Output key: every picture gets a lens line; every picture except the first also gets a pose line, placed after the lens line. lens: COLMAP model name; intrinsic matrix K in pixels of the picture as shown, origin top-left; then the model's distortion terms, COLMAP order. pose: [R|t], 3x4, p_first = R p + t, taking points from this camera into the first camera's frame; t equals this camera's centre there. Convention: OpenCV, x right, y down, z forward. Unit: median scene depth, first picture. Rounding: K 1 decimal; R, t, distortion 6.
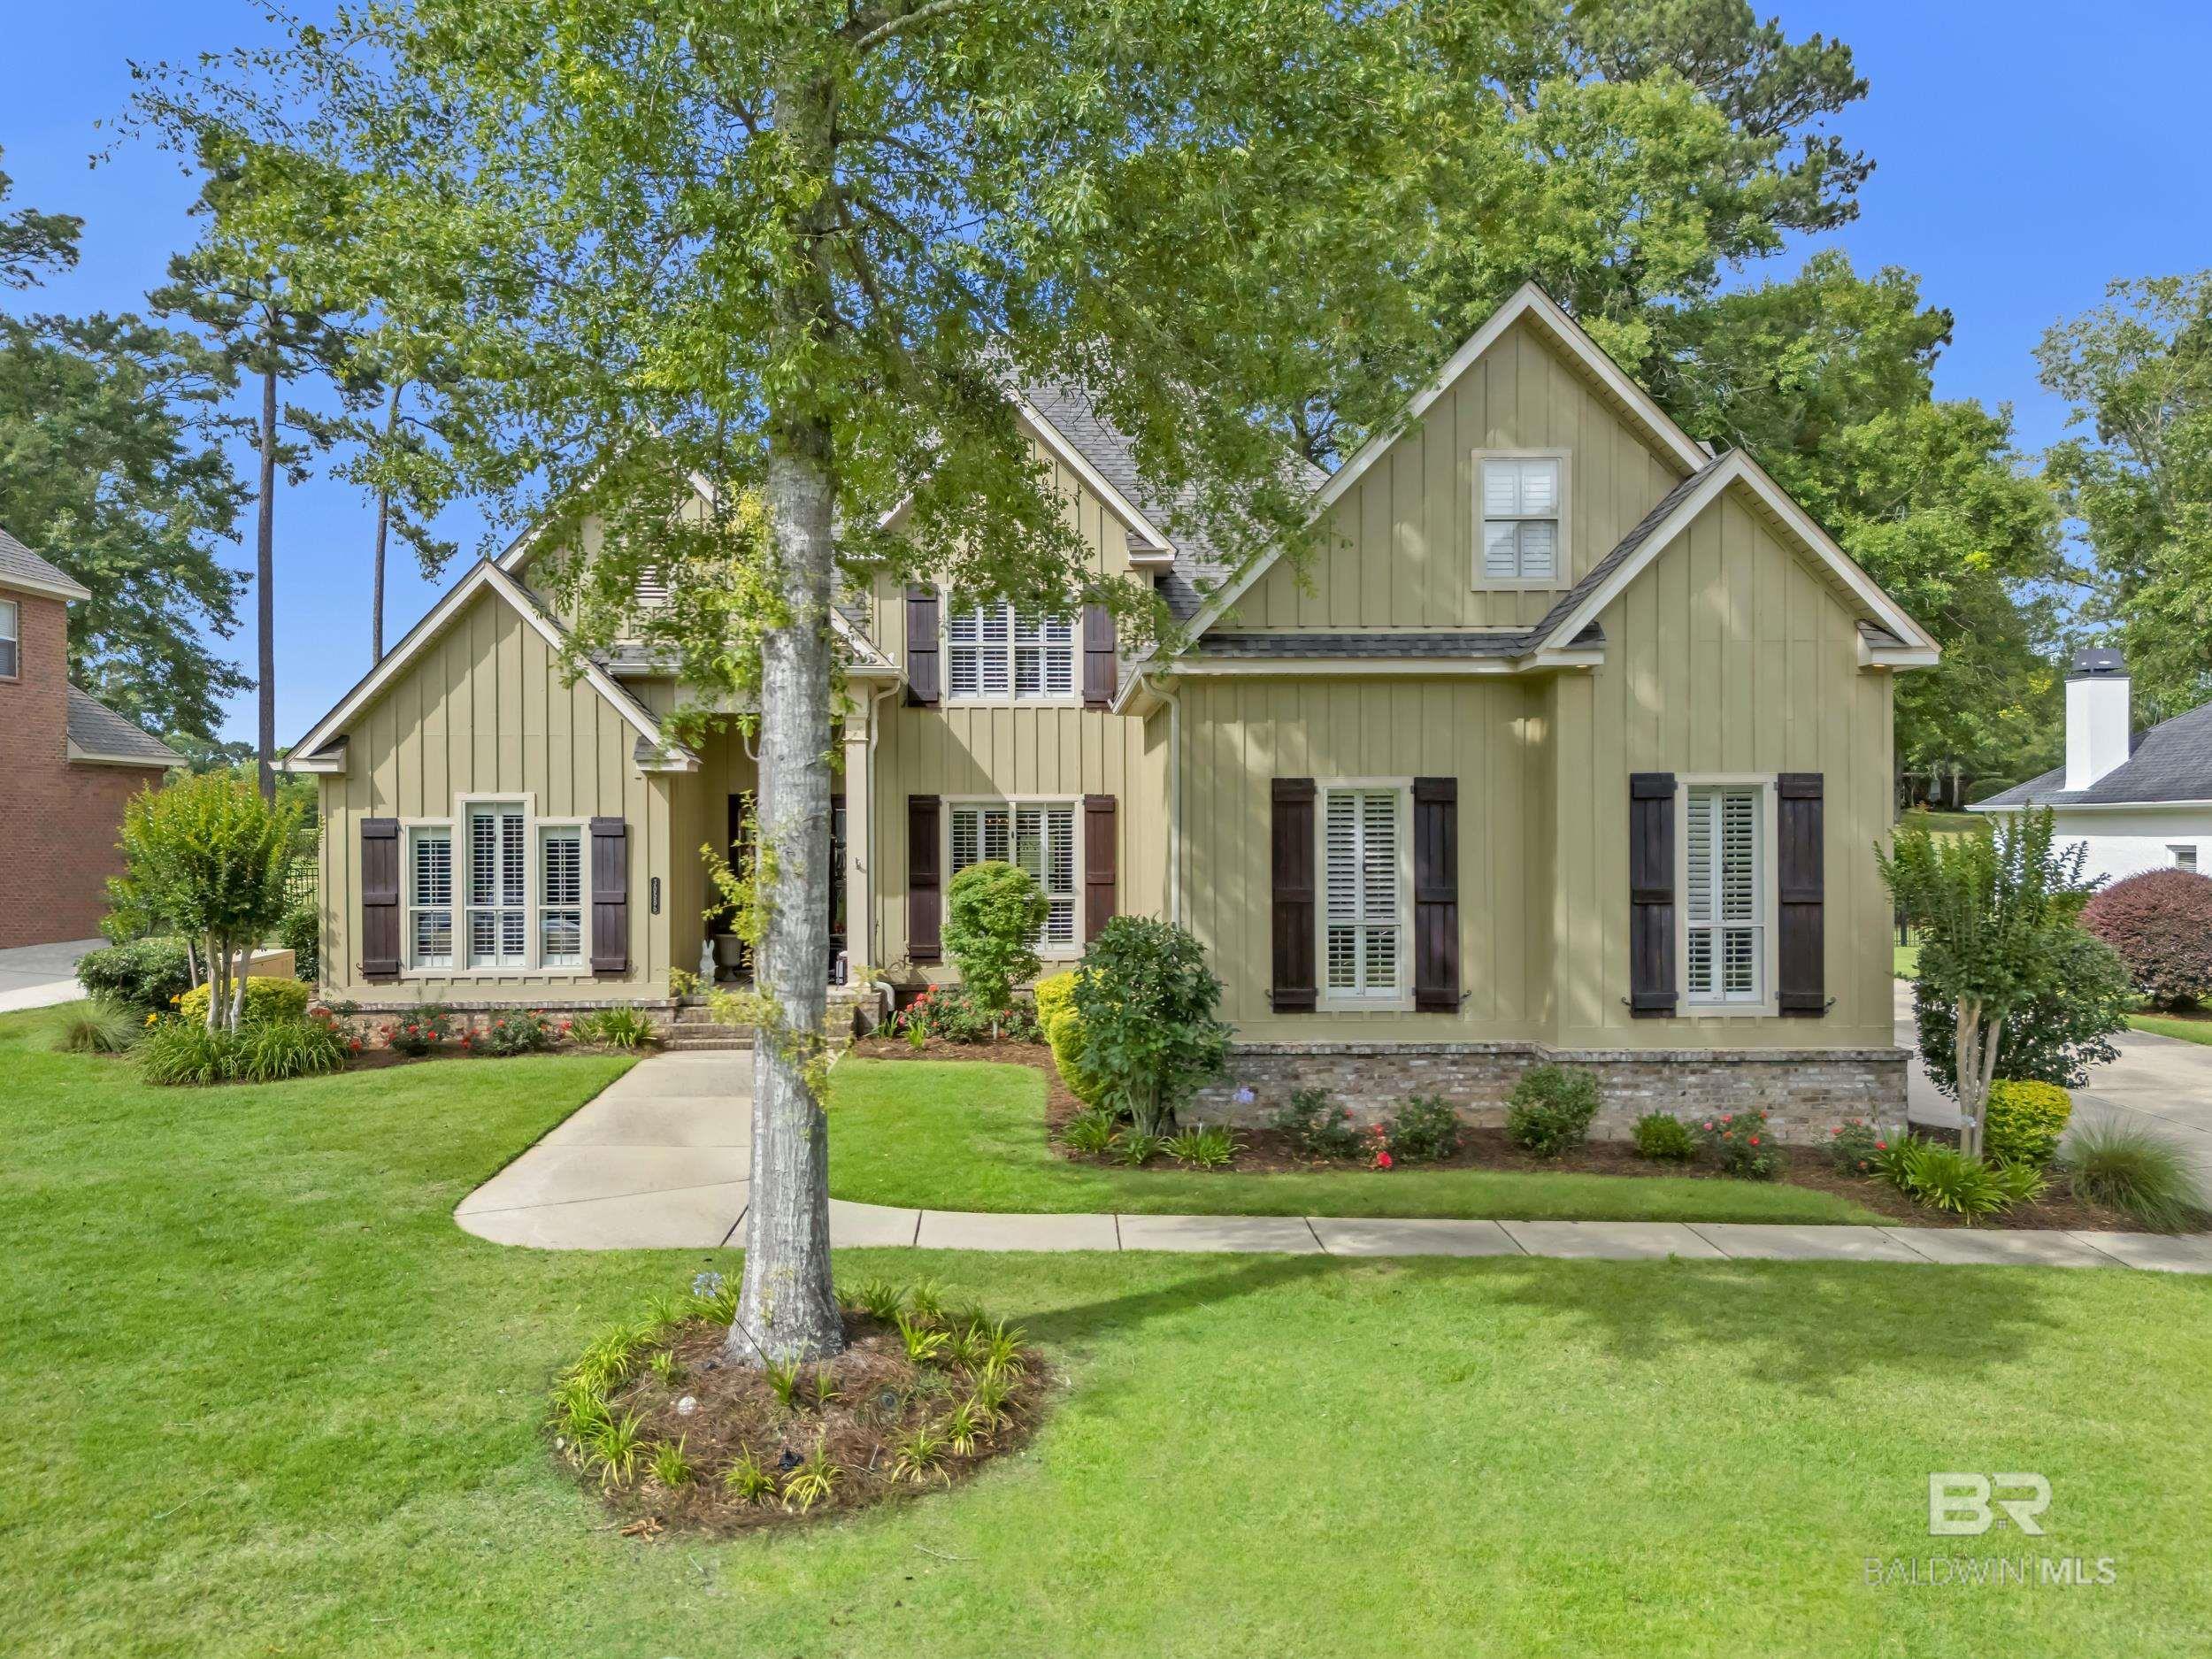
lens RADIAL K [[1642.9, 0, 1106.0], [0, 1642.9, 829.5], [0, 0, 1]] dist [0.050175, -0.004751]
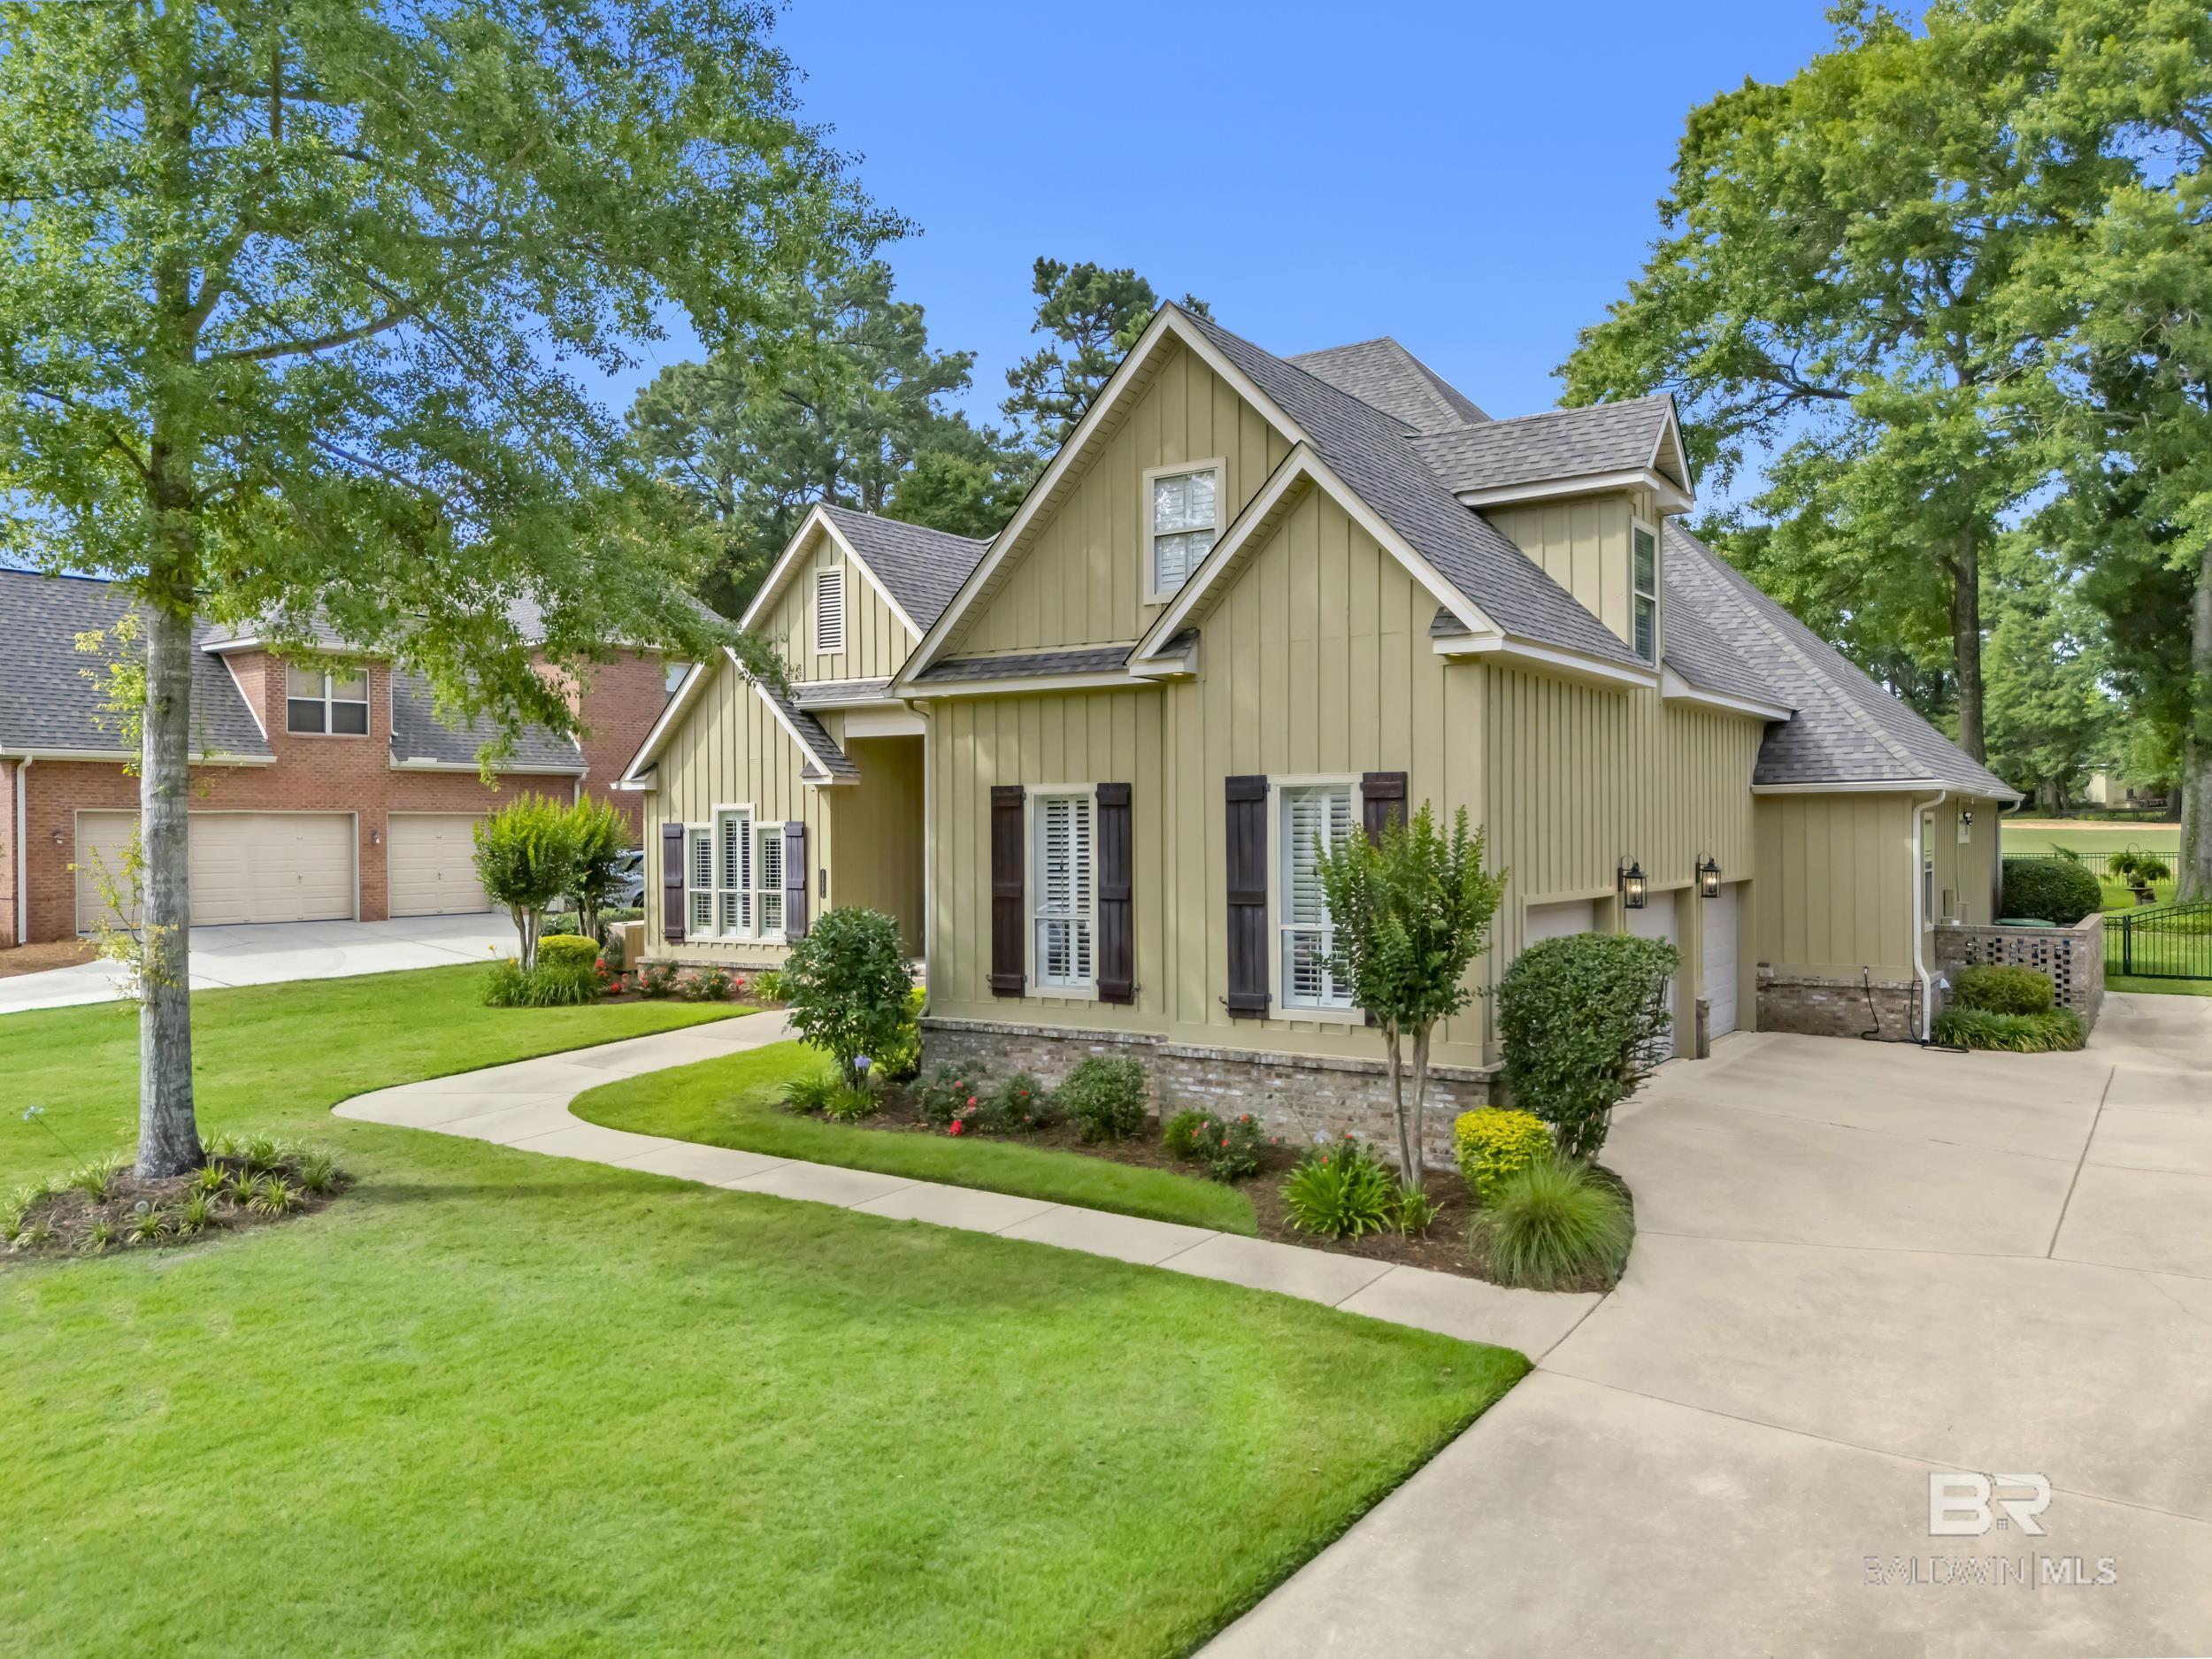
lens RADIAL K [[1634.3, 0, 1108.4], [0, 1634.3, 825.6], [0, 0, 1]] dist [0.043804, -0.028740]
pose [[0.817412, -0.004862, -0.576032, 0.664302], [0.006297, 0.999980, 0.000495, -0.003659], [0.576019, -0.004032, 0.817427, 0.109670]]
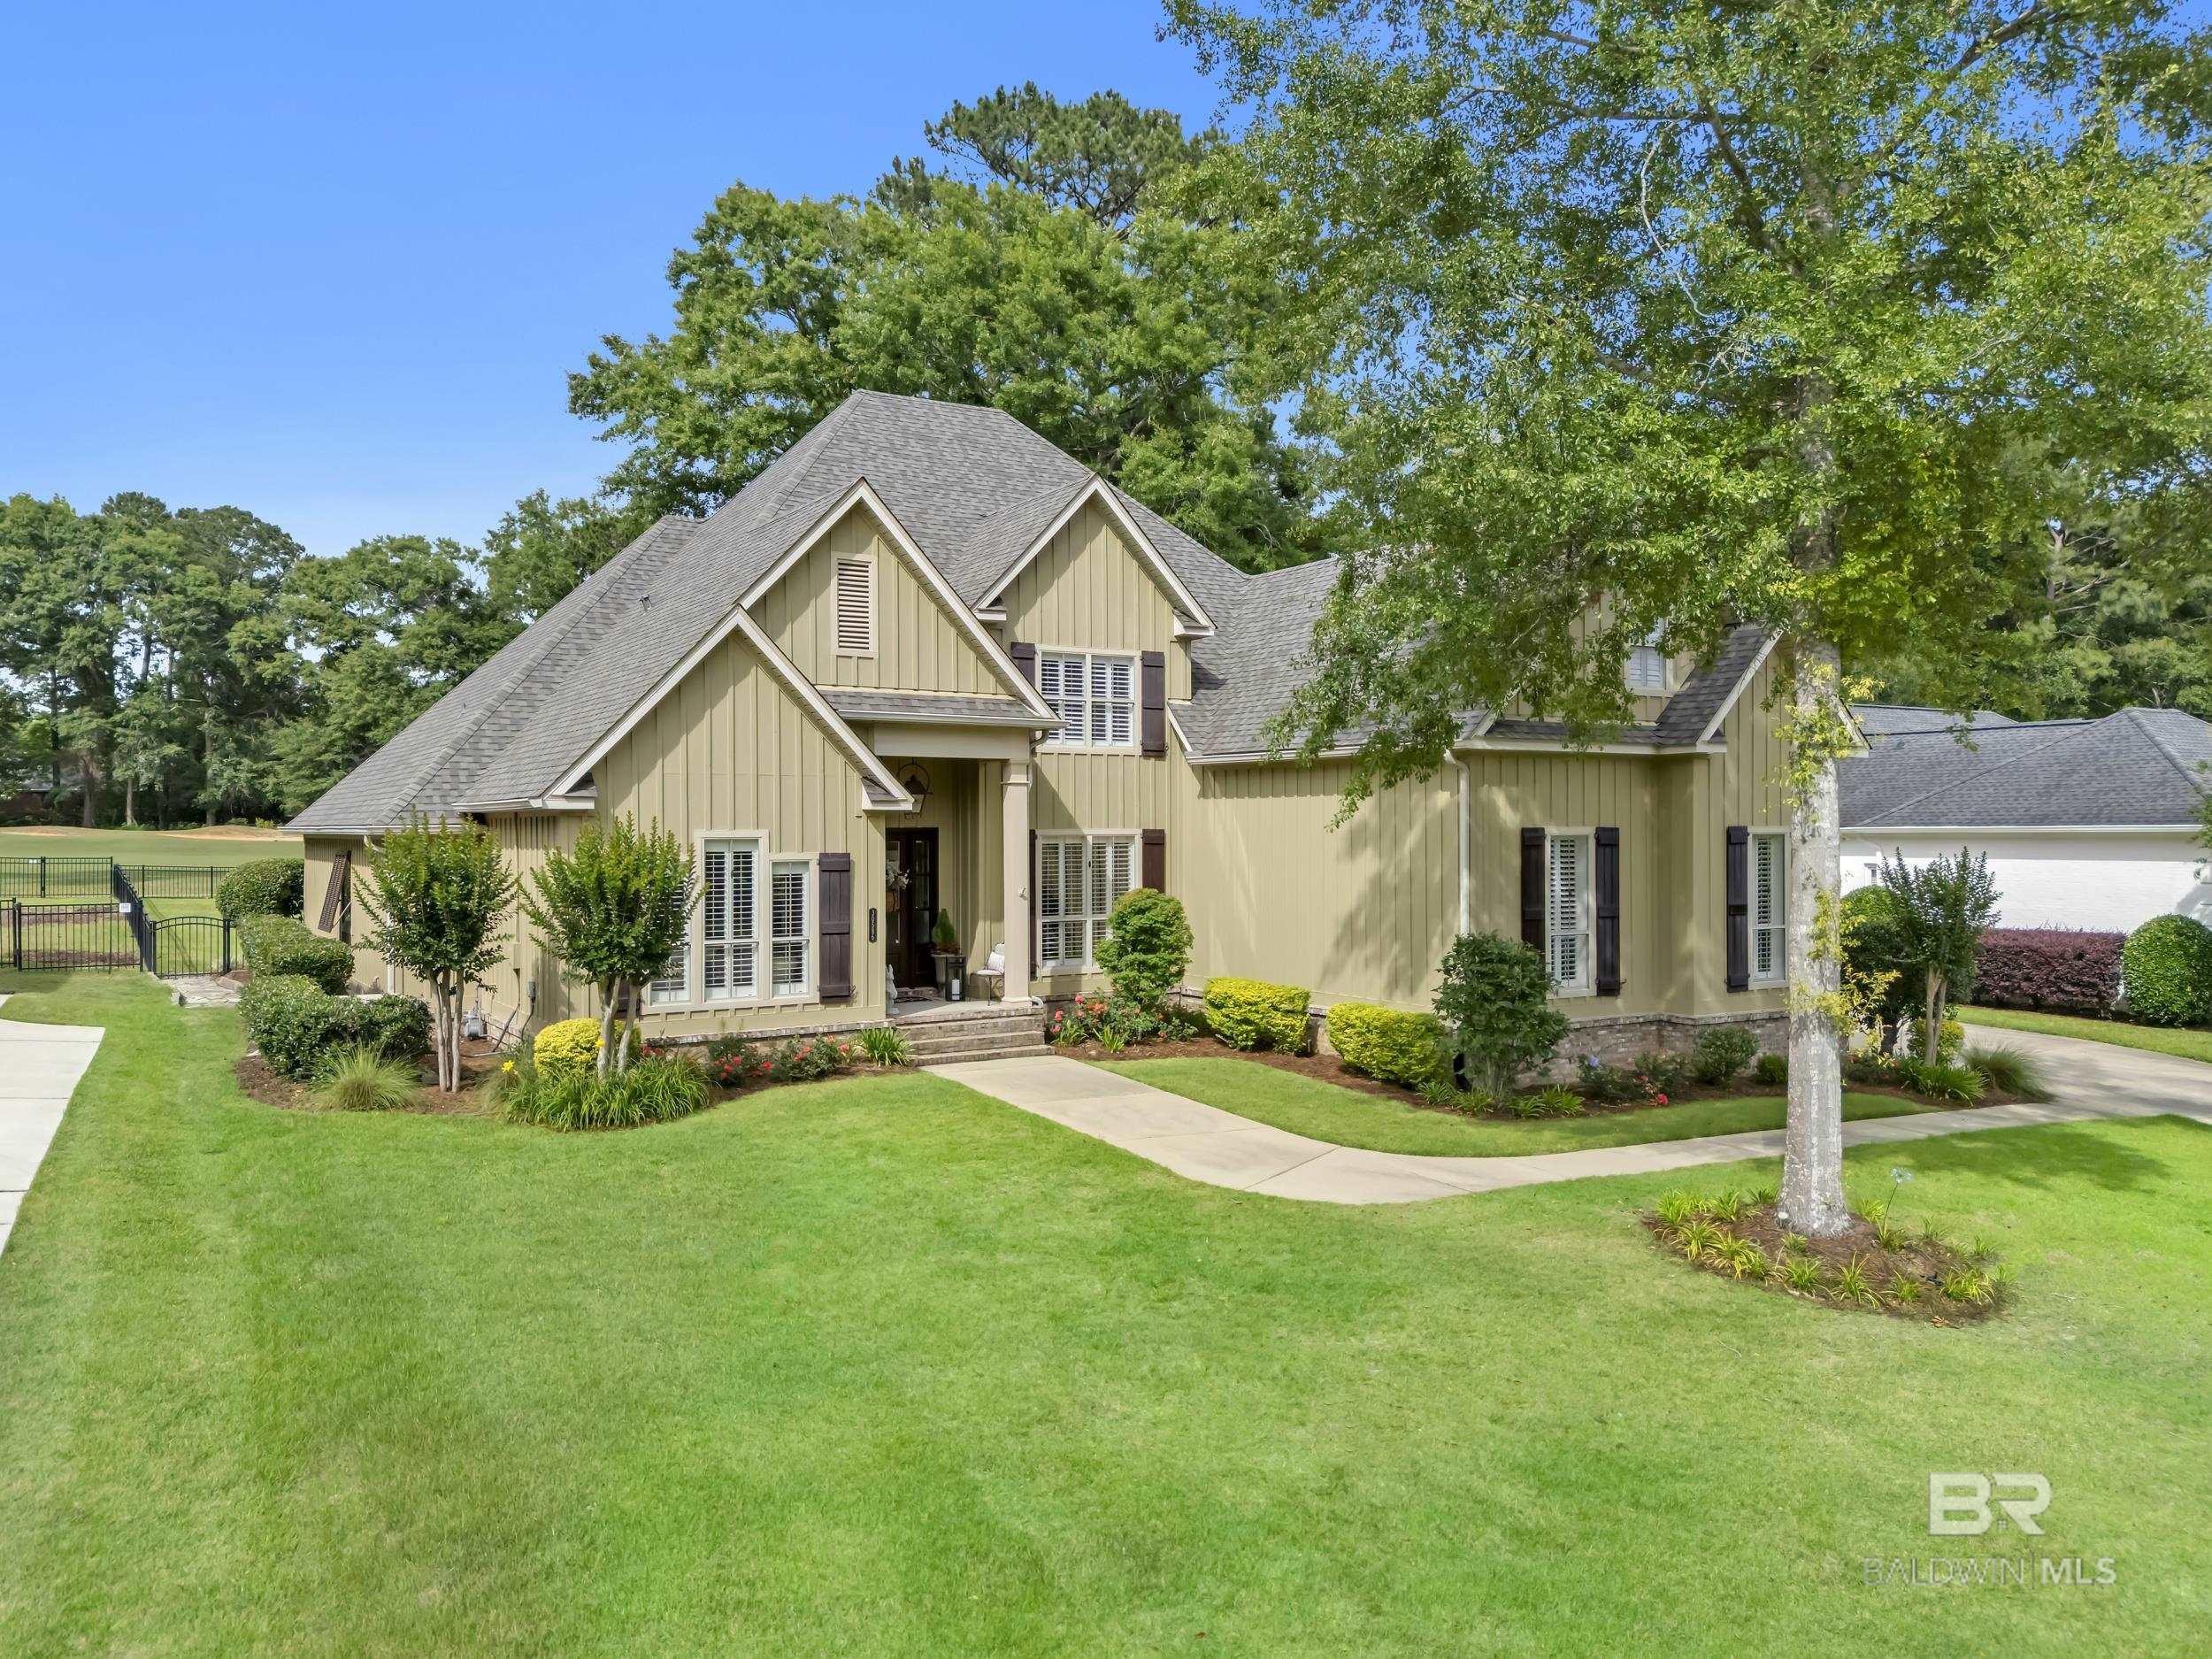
lens RADIAL K [[1615.9, 0, 1106.0], [0, 1615.9, 829.5], [0, 0, 1]] dist [0.043287, -0.005235]
pose [[0.874011, 0.001336, 0.485904, -0.695092], [-0.000958, 0.999999, -0.001027, -0.022918], [-0.485905, 0.000432, 0.874011, 0.000440]]
